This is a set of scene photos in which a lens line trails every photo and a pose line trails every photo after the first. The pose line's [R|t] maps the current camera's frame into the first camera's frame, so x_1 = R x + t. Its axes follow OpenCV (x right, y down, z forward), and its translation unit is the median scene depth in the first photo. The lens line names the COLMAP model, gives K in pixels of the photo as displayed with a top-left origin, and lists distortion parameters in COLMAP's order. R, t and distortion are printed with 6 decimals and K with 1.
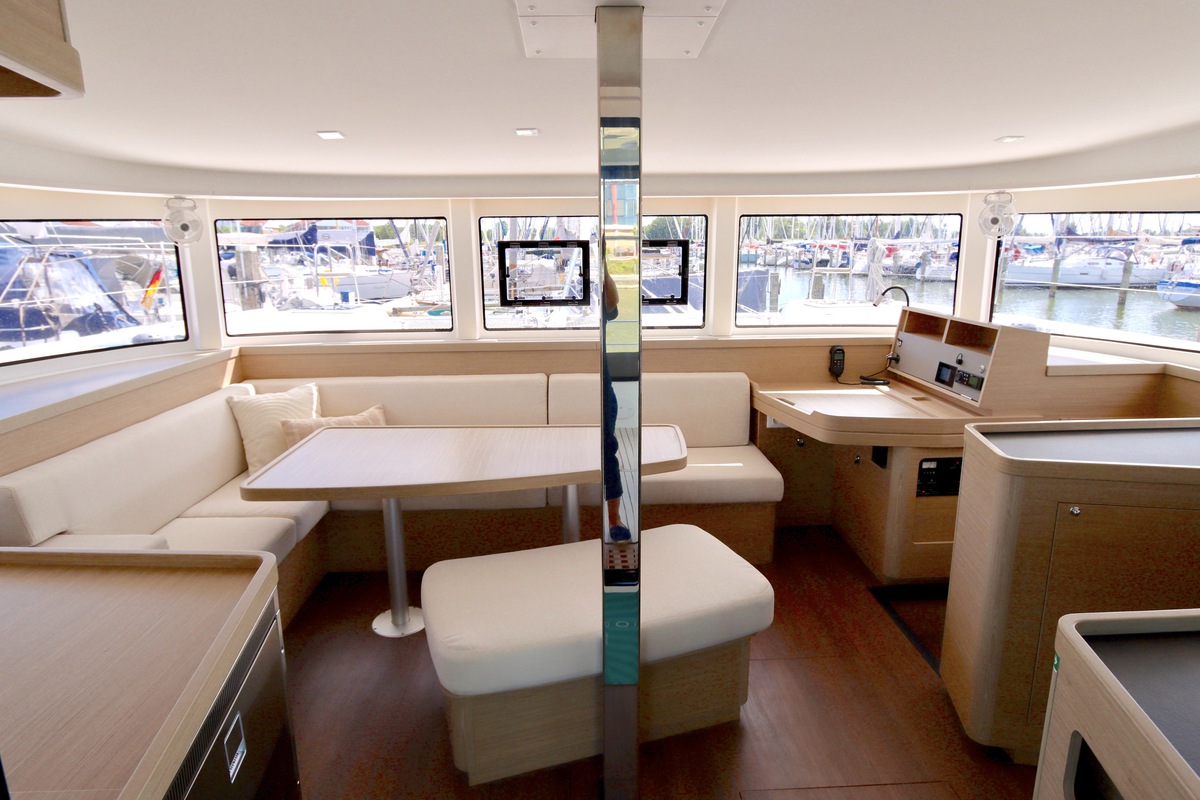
lens RADIAL K [[681.9, 0, 603.1], [0, 681.9, 393.5], [0, 0, 1]] dist [-0.015476, 0.000895]
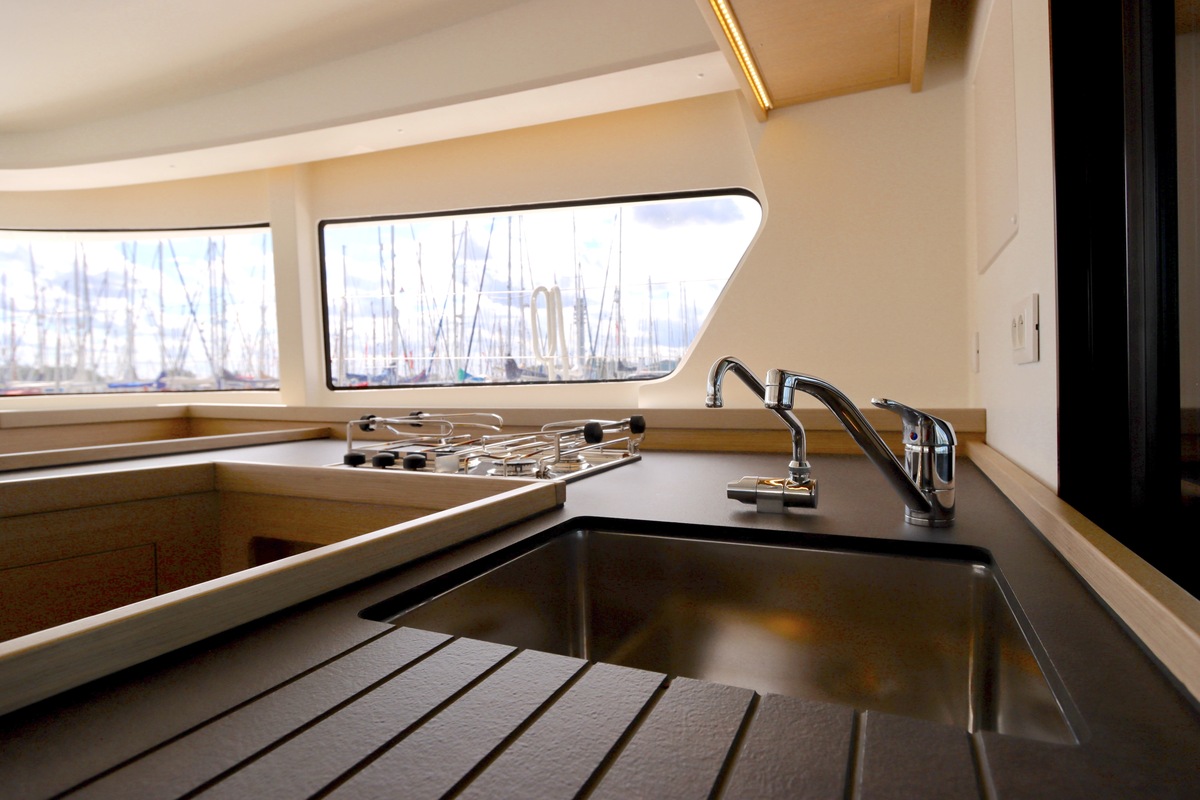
lens RADIAL K [[647.5, 0, 605.0], [0, 647.5, 391.3], [0, 0, 1]] dist [-0.018566, 0.003577]
pose [[0.439799, -0.008208, 0.898059, 0.297278], [0.202333, 0.975156, -0.090174, 0.086831], [-0.875008, 0.221366, 0.430533, 0.191091]]
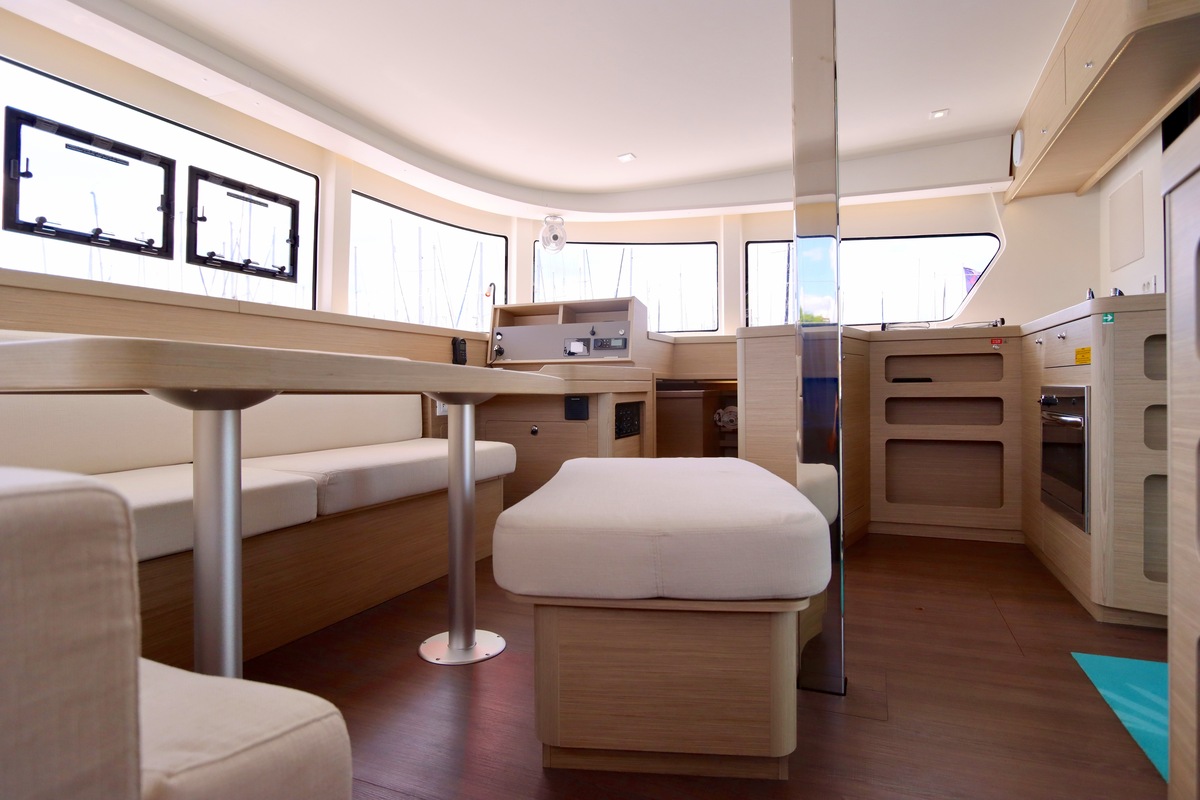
lens RADIAL K [[647.5, 0, 605.0], [0, 647.5, 391.3], [0, 0, 1]] dist [-0.018566, 0.003577]
pose [[0.417243, 0.000720, 0.908795, -0.439837], [0.200148, 0.975374, -0.092664, 0.142337], [-0.886481, 0.220557, 0.406823, 0.461566]]
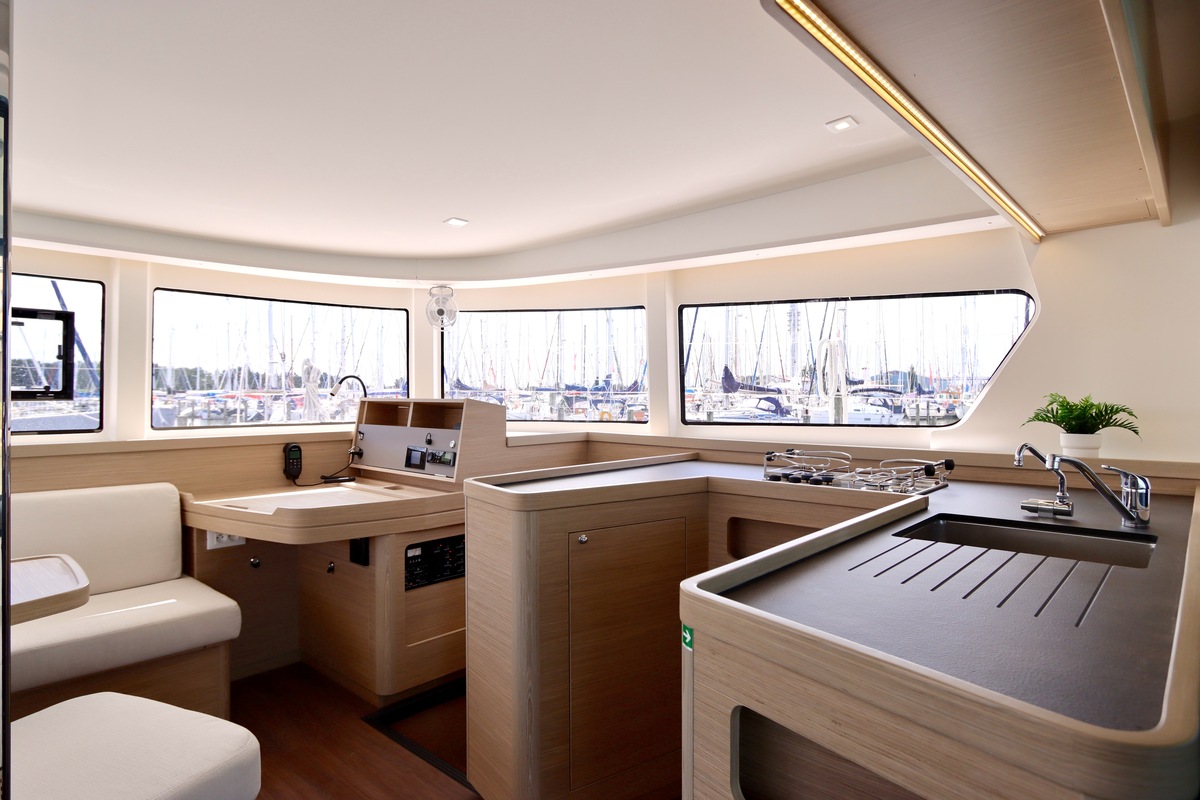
lens RADIAL K [[681.9, 0, 603.1], [0, 681.9, 393.5], [0, 0, 1]] dist [-0.015476, 0.000895]
pose [[0.693811, 0.010270, 0.720084, -0.002792], [0.148835, 0.976266, -0.157328, 0.065314], [-0.704609, 0.216330, 0.675816, 0.132130]]
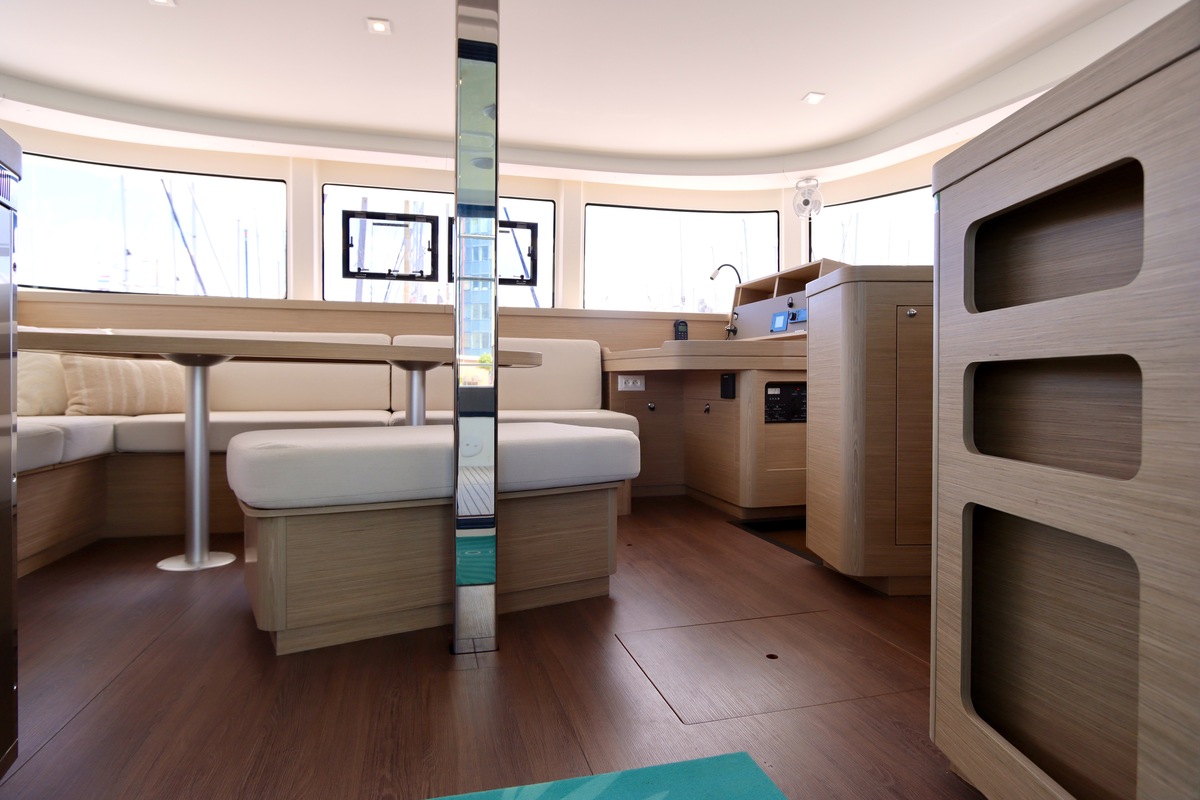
lens RADIAL K [[664.3, 0, 601.4], [0, 664.3, 391.4], [0, 0, 1]] dist [-0.023765, 0.001059]
pose [[0.974547, 0.008961, 0.224005, -0.003088], [0.037235, 0.978853, -0.201150, 0.249120], [-0.221070, 0.204371, 0.953604, 0.076230]]
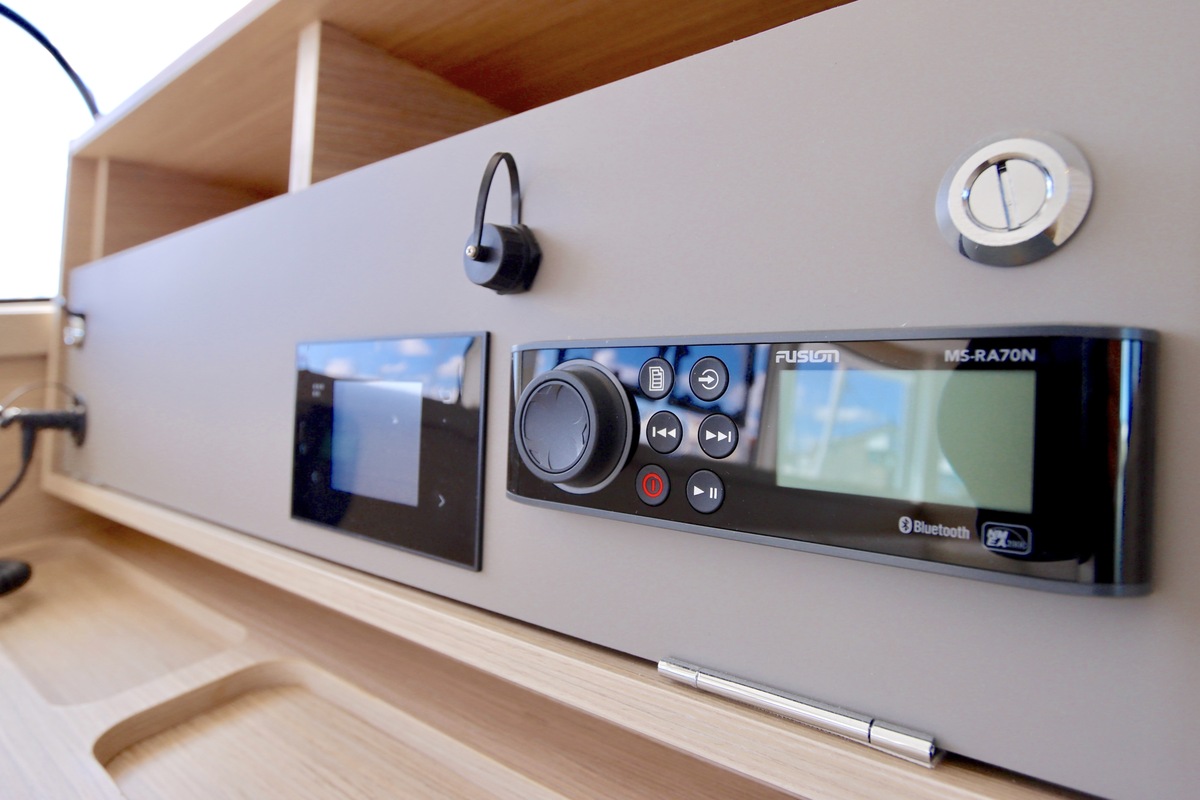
lens RADIAL K [[681.9, 0, 603.1], [0, 681.9, 393.5], [0, 0, 1]] dist [-0.015476, 0.000895]
pose [[0.654072, -0.100267, 0.749757, 0.401609], [0.214115, 0.975180, -0.056376, -0.019694], [-0.725496, 0.197408, 0.659307, 0.807606]]
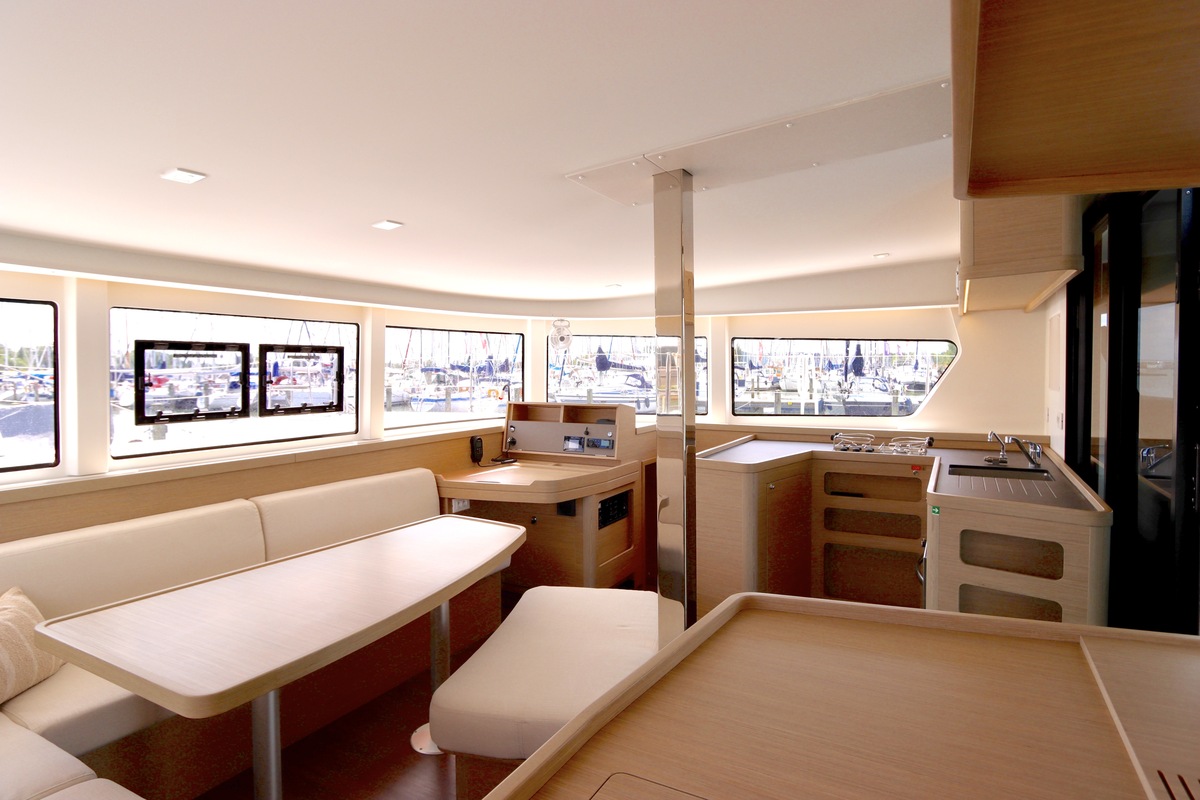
lens RADIAL K [[647.5, 0, 605.0], [0, 647.5, 391.3], [0, 0, 1]] dist [-0.018566, 0.003577]
pose [[0.513451, -0.024922, 0.857757, -0.535356], [0.187714, 0.978631, -0.083932, -0.009253], [-0.837336, 0.204108, 0.507157, 0.222984]]
